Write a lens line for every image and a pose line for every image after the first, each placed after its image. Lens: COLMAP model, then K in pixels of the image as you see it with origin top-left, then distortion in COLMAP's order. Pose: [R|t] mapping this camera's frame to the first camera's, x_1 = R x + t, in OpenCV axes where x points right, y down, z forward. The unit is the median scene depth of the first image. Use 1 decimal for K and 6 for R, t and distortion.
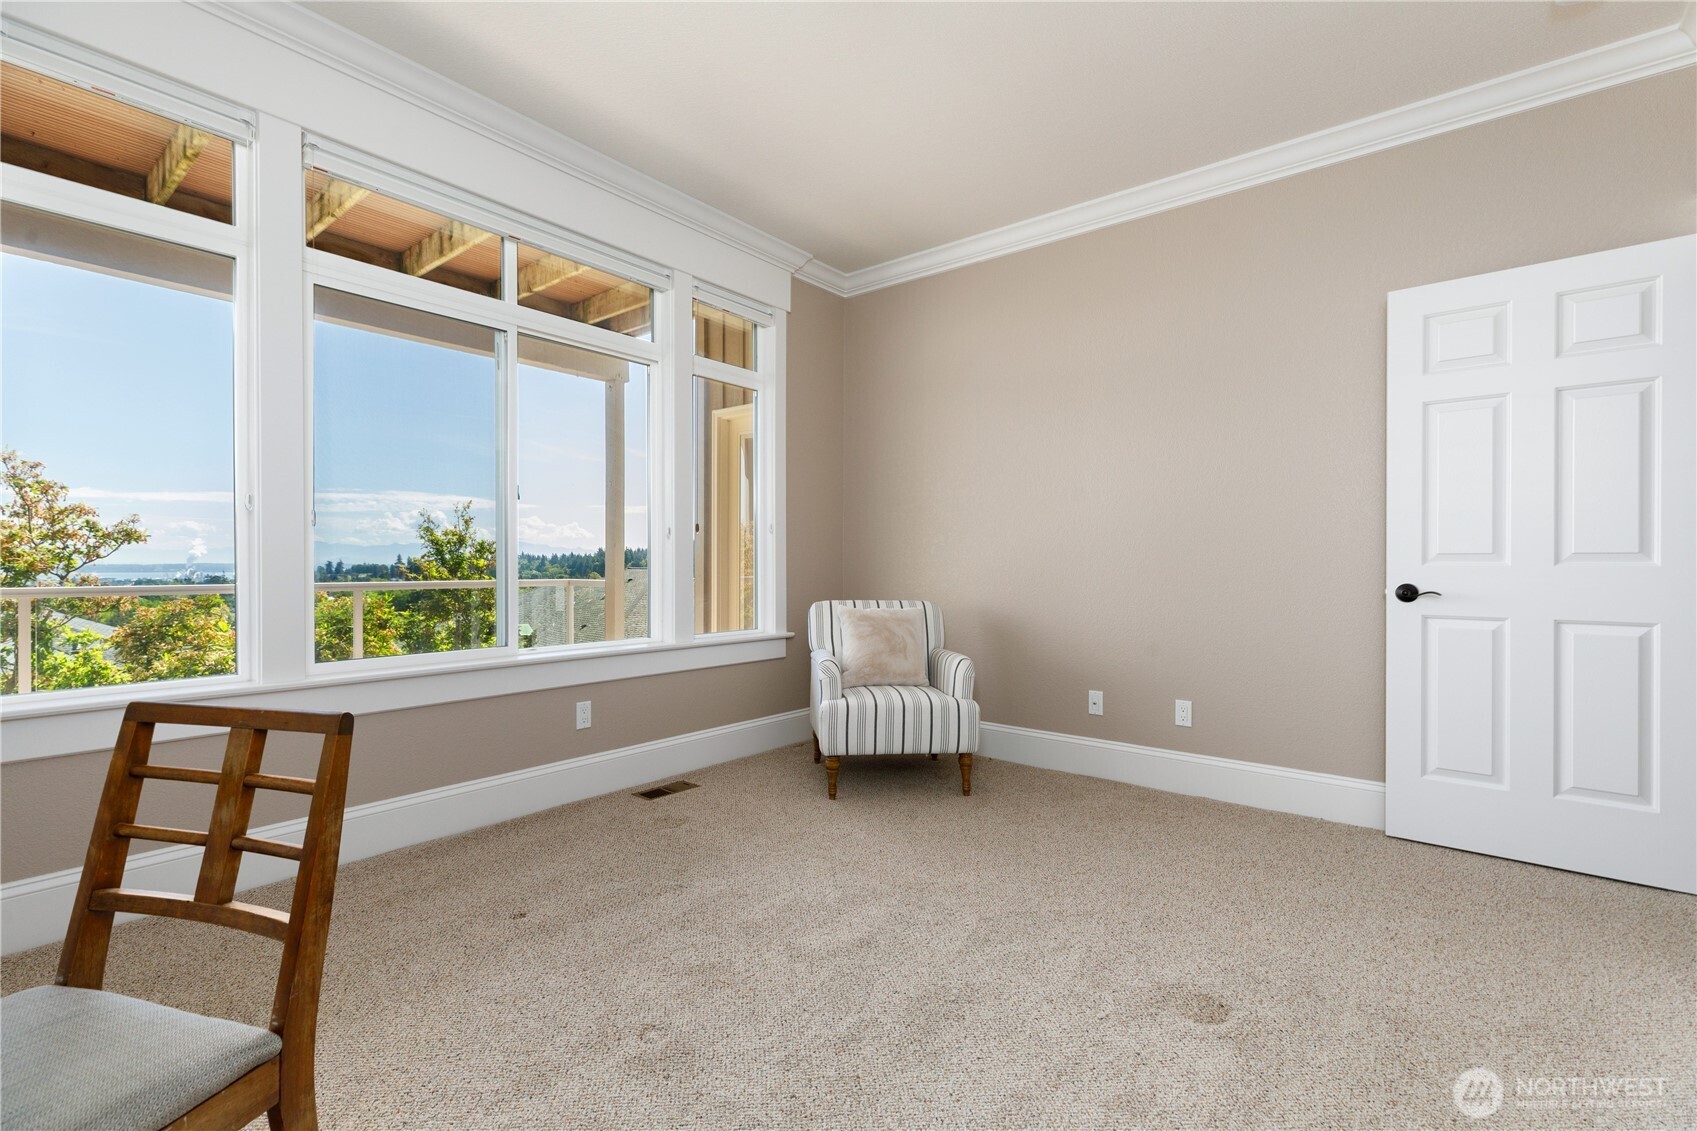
lens RADIAL K [[760.6, 0, 848.5], [0, 760.6, 565.5], [0, 0, 1]] dist [0.002275, 0.000393]
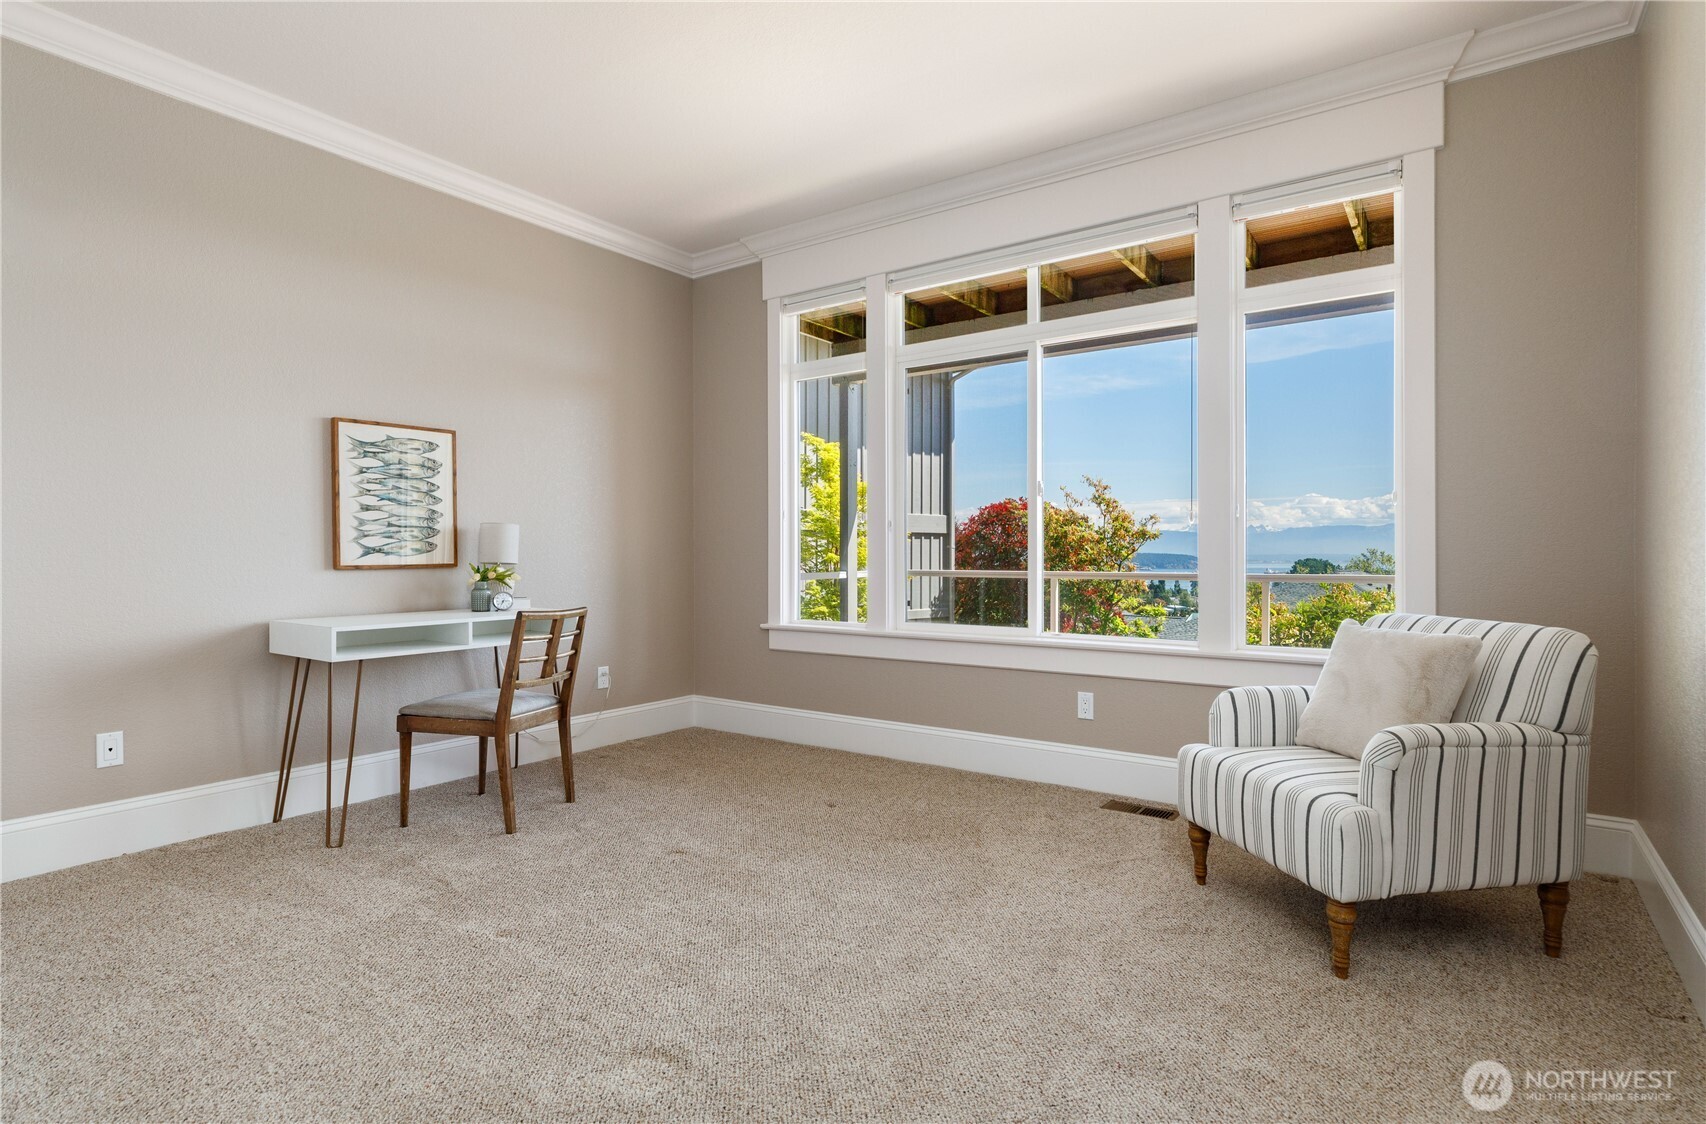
lens RADIAL K [[877.1, 0, 853.0], [0, 877.1, 562.0], [0, 0, 1]] dist [-0.001368, -0.000369]
pose [[0.060120, 0.003154, -0.998186, 0.531910], [-0.003867, 0.999988, 0.002927, 0.004068], [0.998184, 0.003684, 0.060132, 0.425917]]
